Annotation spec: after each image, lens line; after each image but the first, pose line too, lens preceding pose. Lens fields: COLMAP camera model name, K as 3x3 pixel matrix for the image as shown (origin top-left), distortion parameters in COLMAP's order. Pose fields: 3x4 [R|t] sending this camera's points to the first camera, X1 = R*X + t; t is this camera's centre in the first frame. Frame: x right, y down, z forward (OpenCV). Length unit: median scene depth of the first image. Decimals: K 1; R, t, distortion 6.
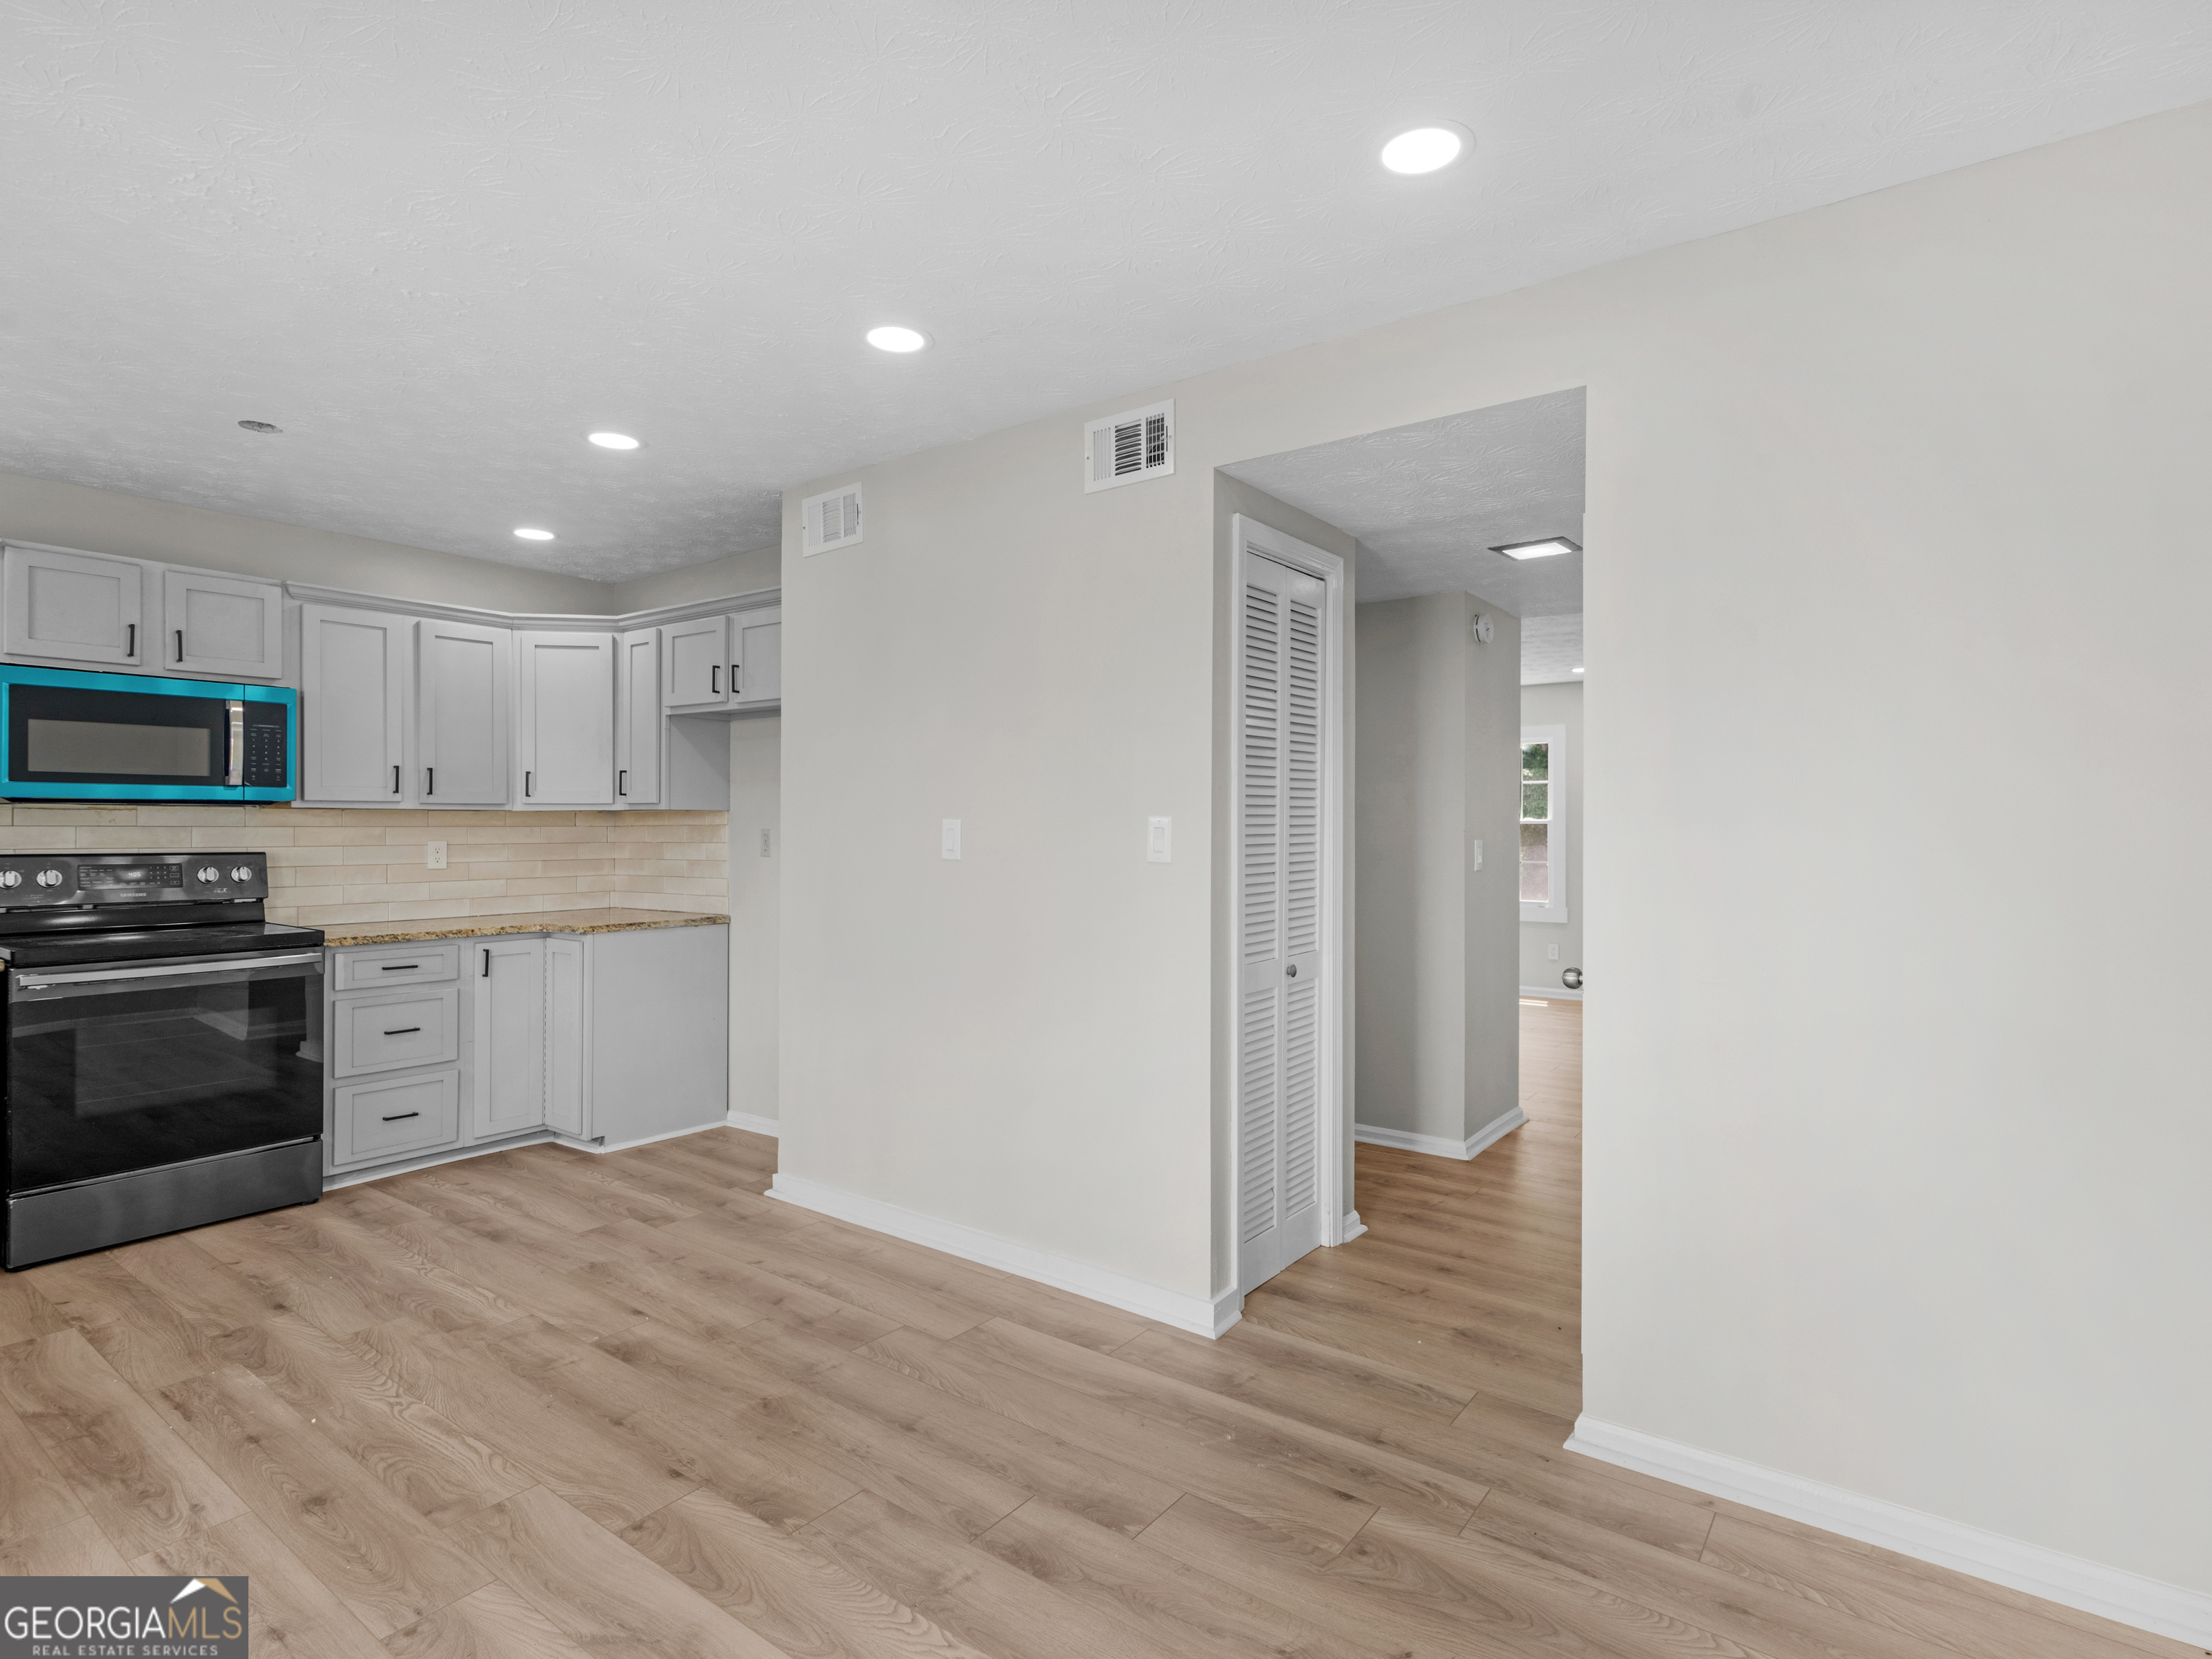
lens RADIAL K [[1182.6, 0, 1183.1], [0, 1182.6, 820.2], [0, 0, 1]] dist [0.000384, 0.000575]
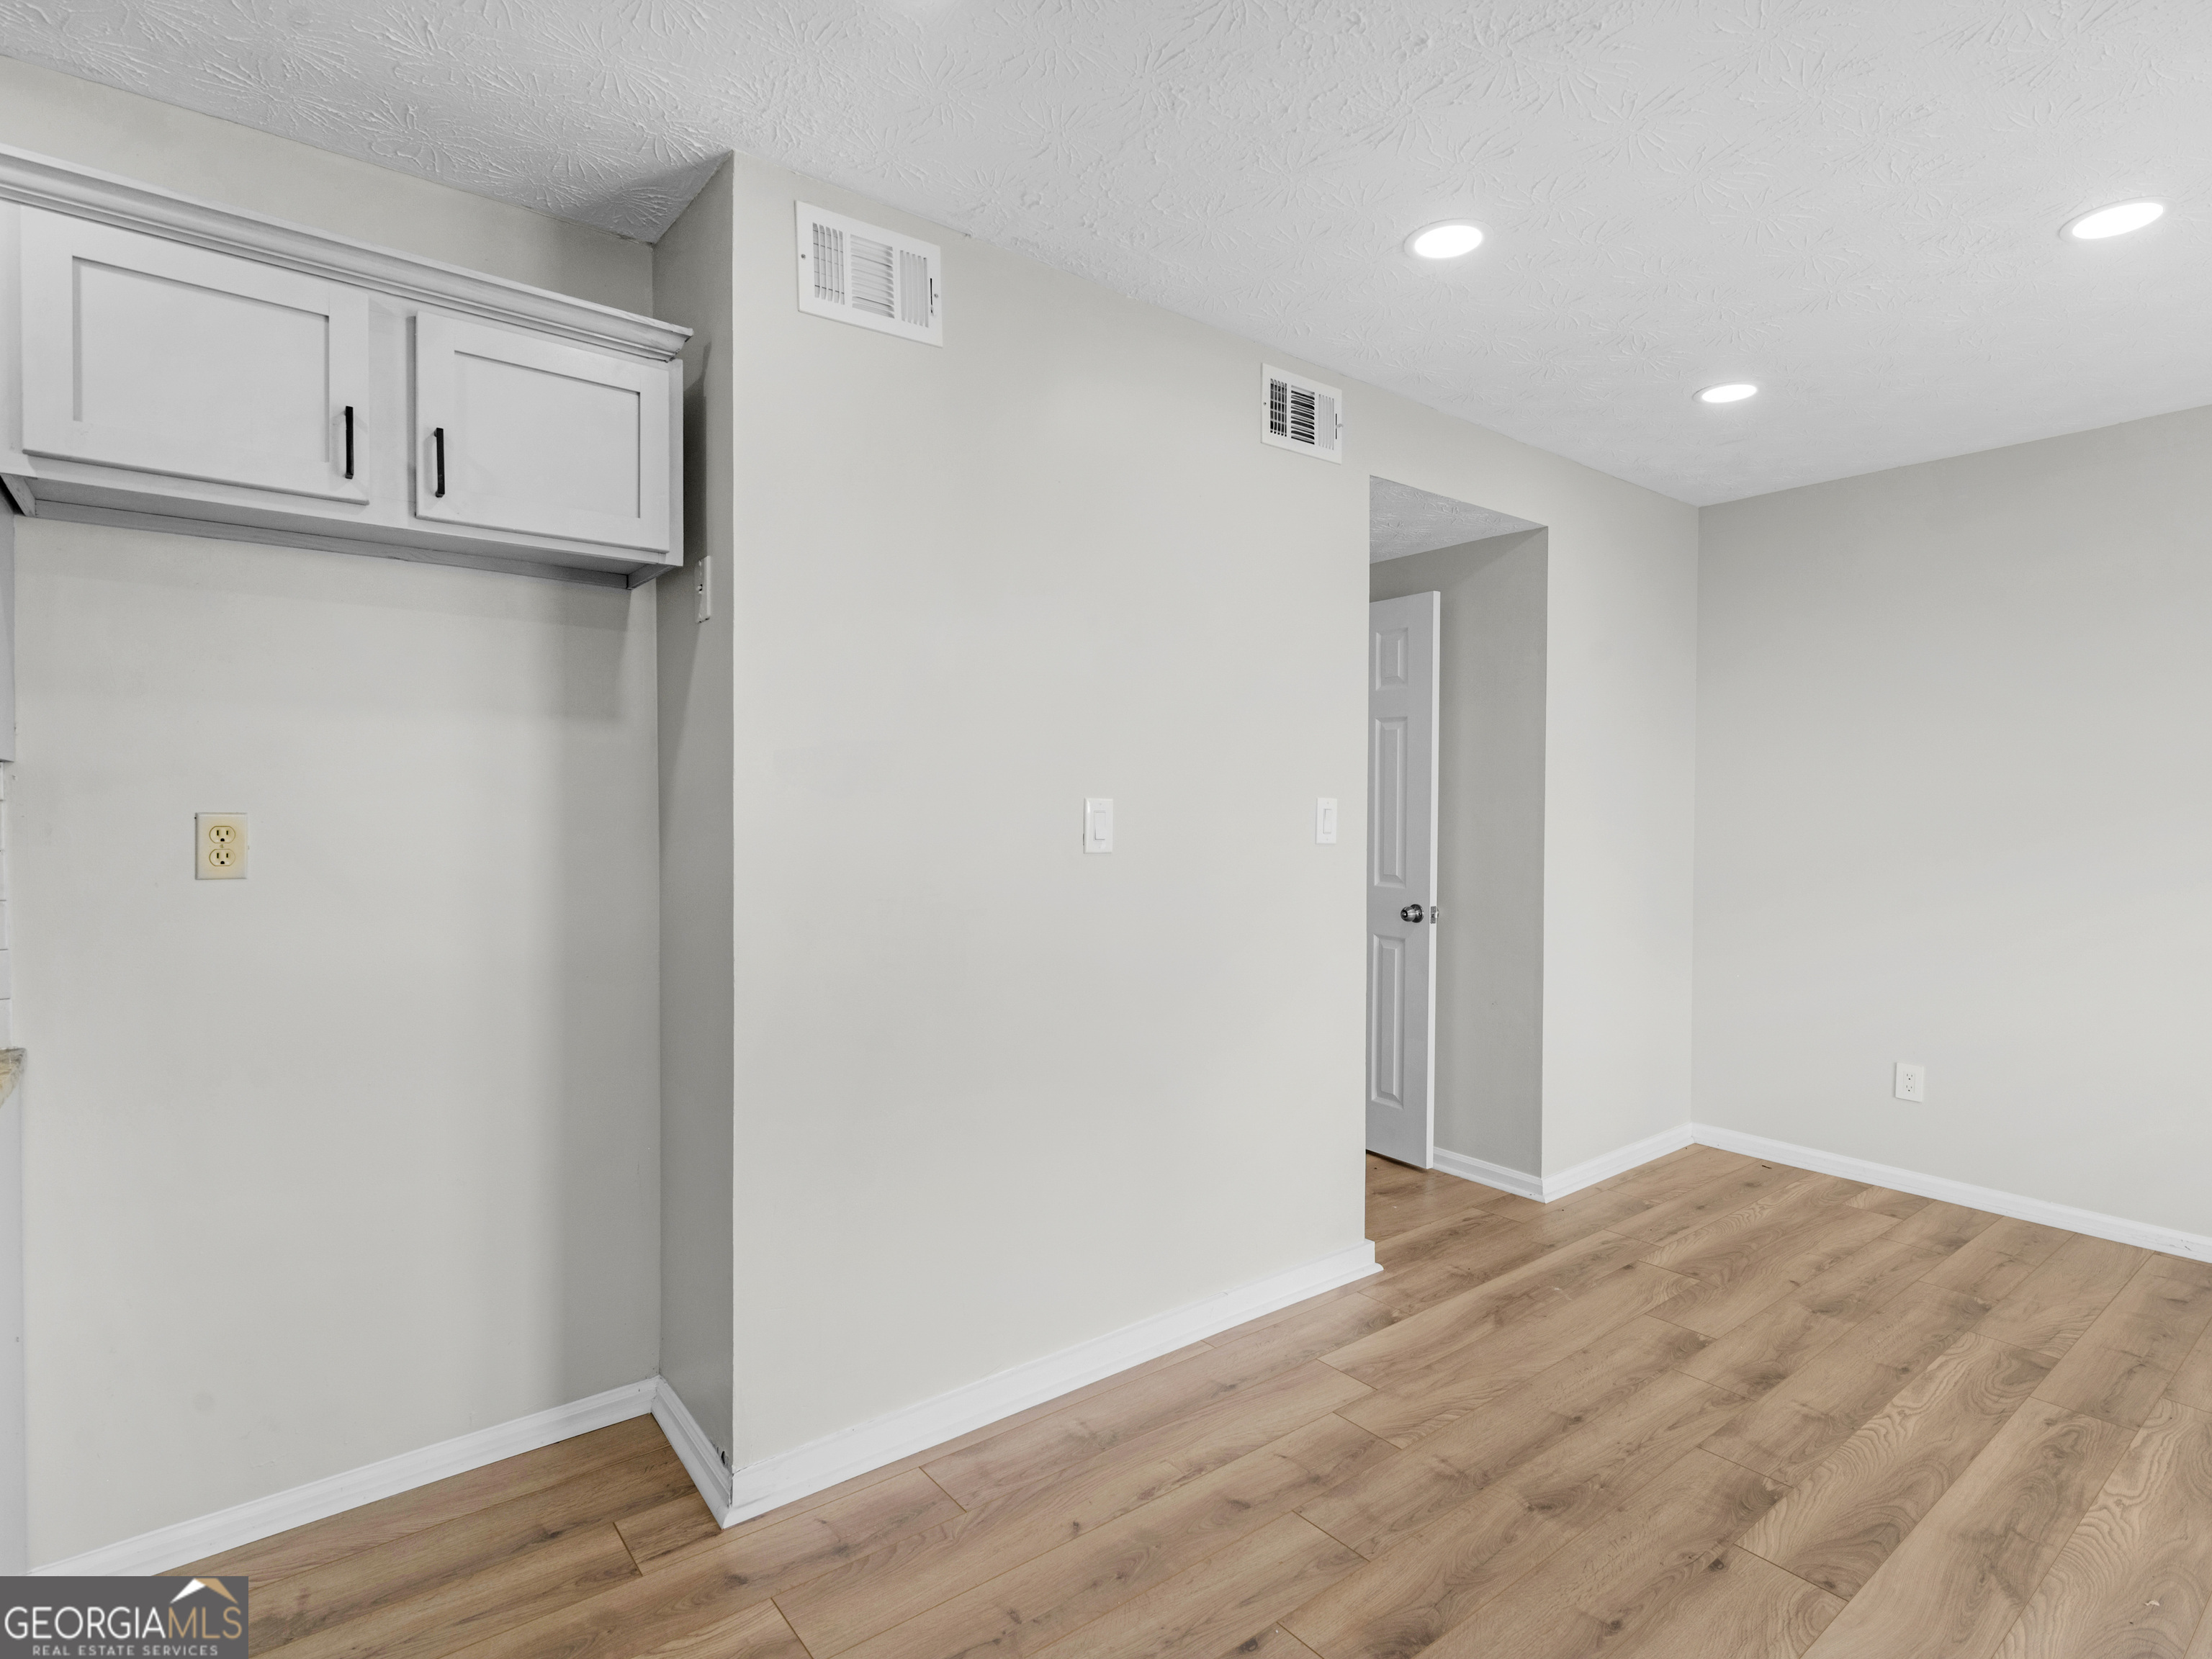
lens RADIAL K [[1128.2, 0, 1133.4], [0, 1128.2, 825.9], [0, 0, 1]] dist [0.000277, -0.000153]
pose [[0.257801, -0.016560, 0.966056, -0.832649], [-0.007194, 0.999792, 0.019058, 0.003371], [-0.966171, -0.011863, 0.257628, 0.760997]]
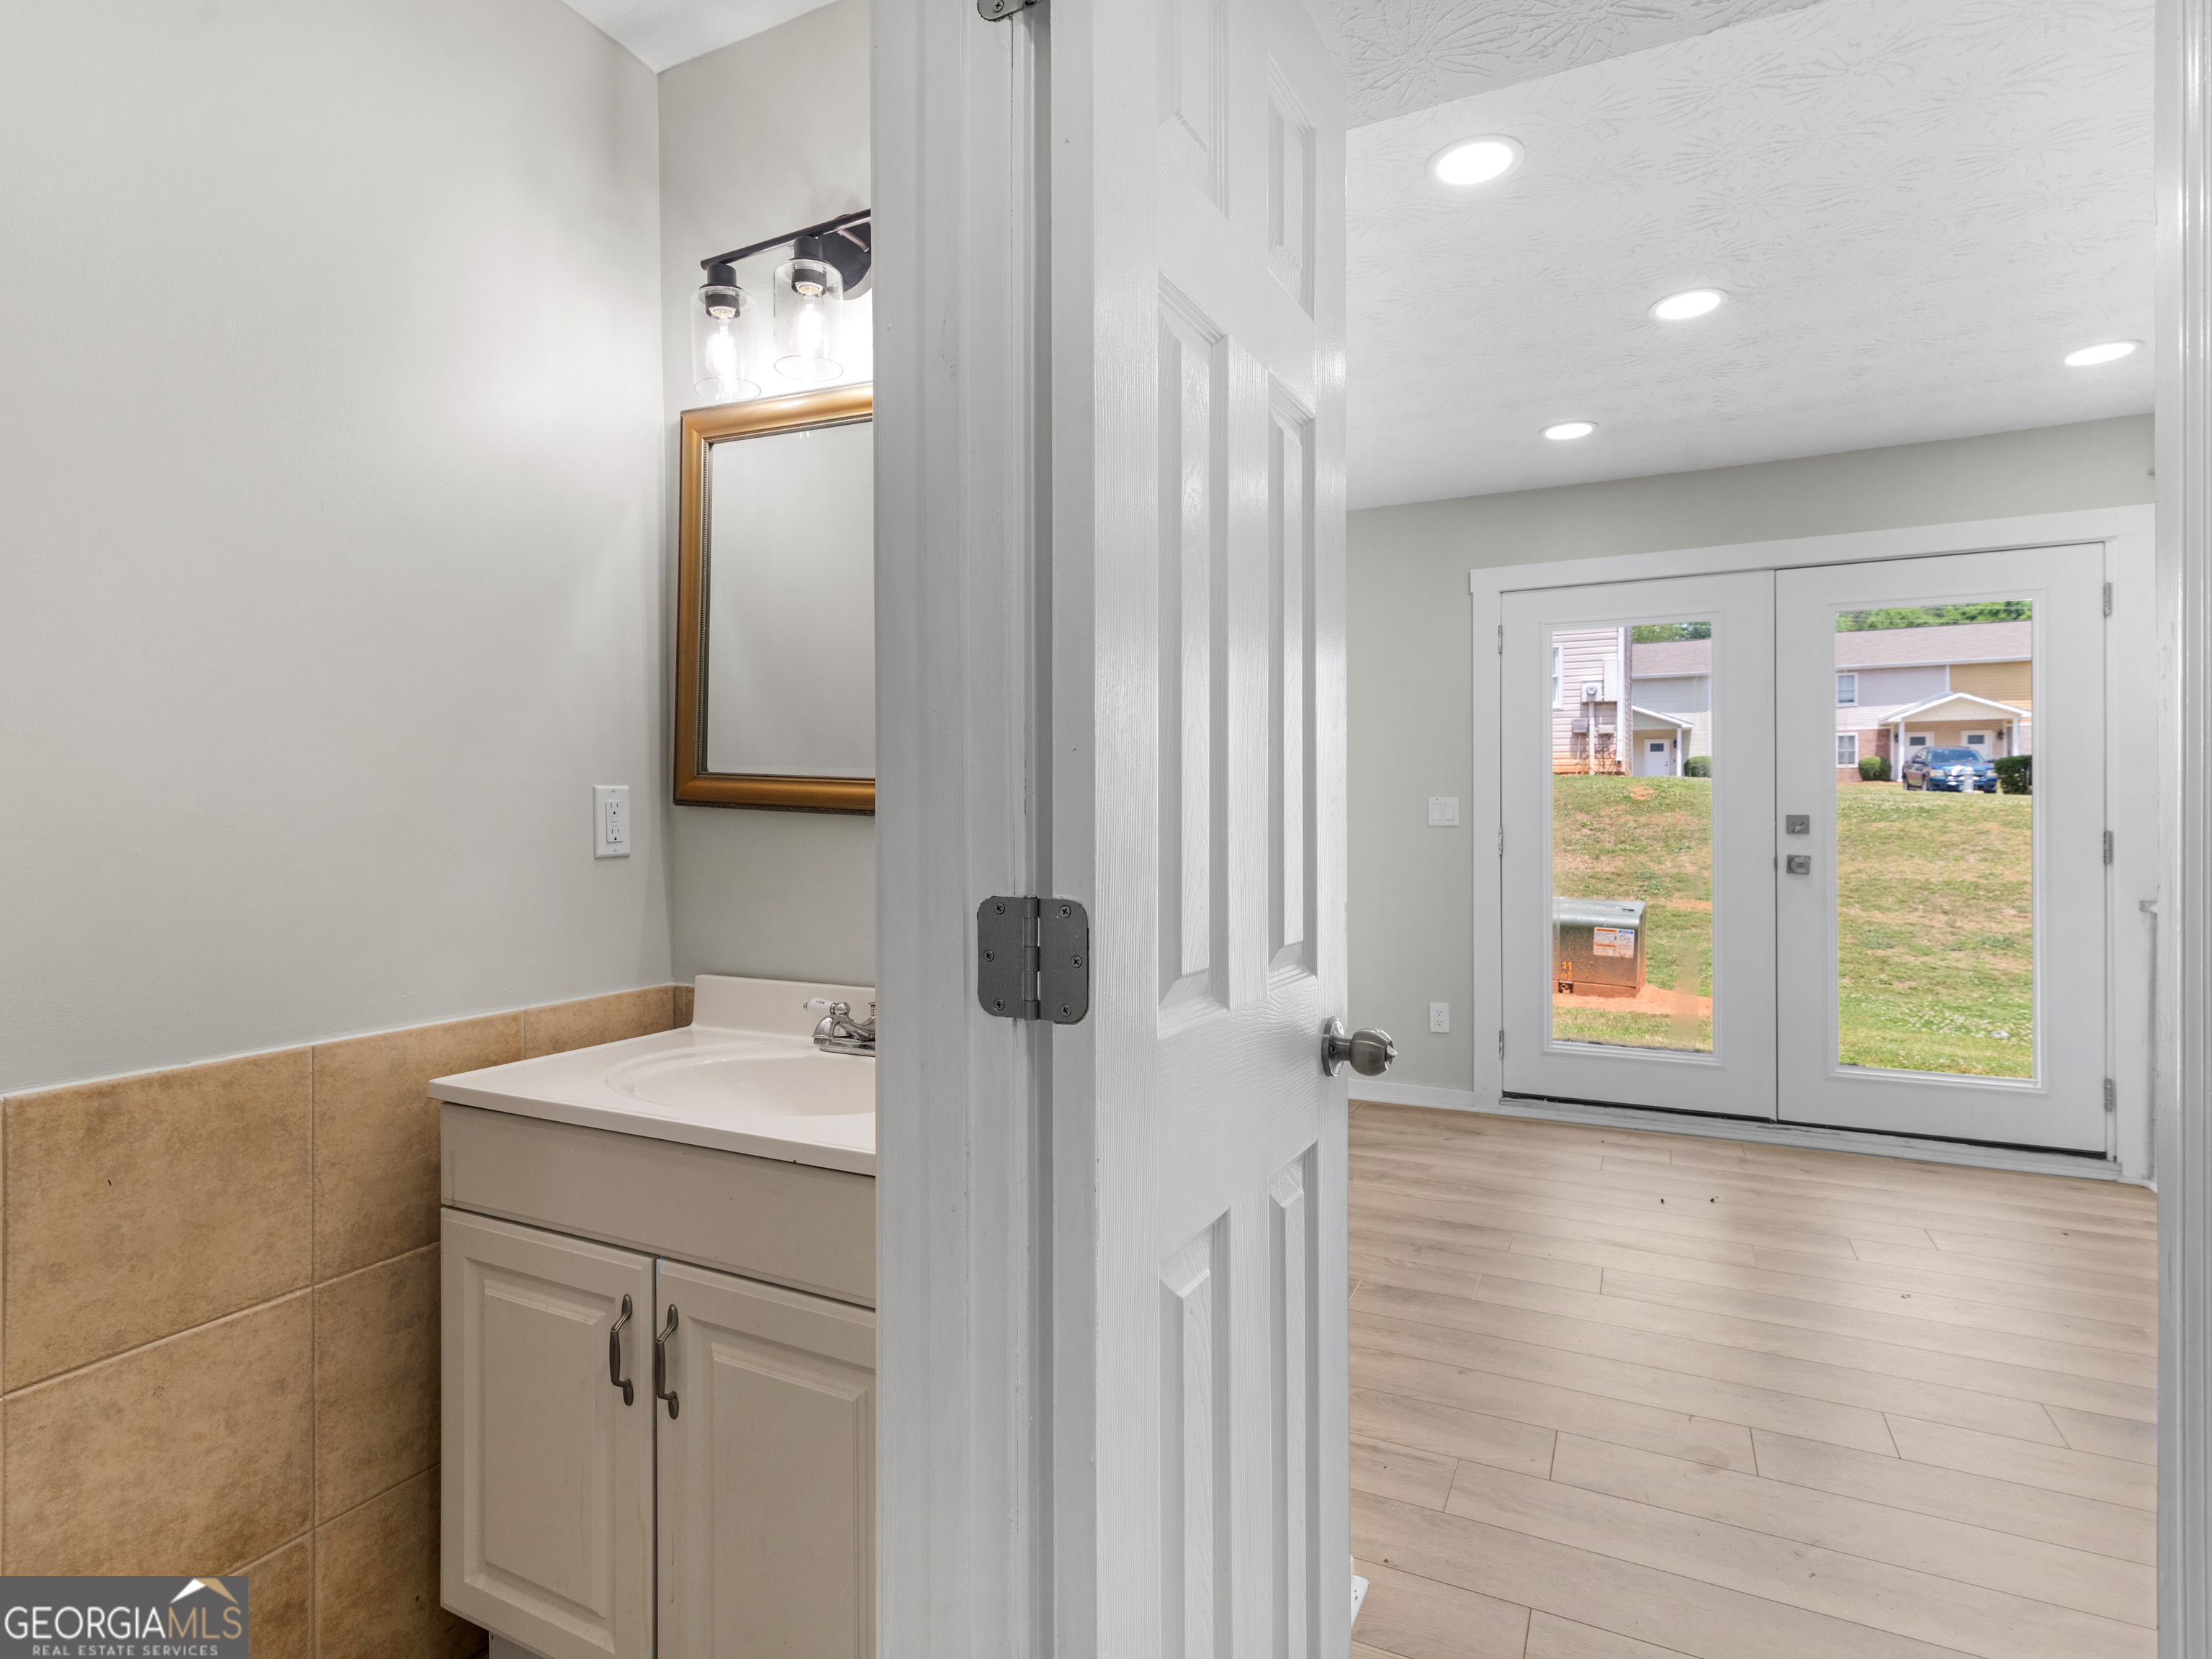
lens RADIAL K [[1095.8, 0, 1099.3], [0, 1095.8, 822.4], [0, 0, 1]] dist [0.003310, -0.000127]
pose [[-0.990803, 0.002211, -0.135294, 0.389041], [0.001838, 0.999994, 0.002884, 0.034279], [0.135300, 0.002609, -0.990801, 1.099344]]
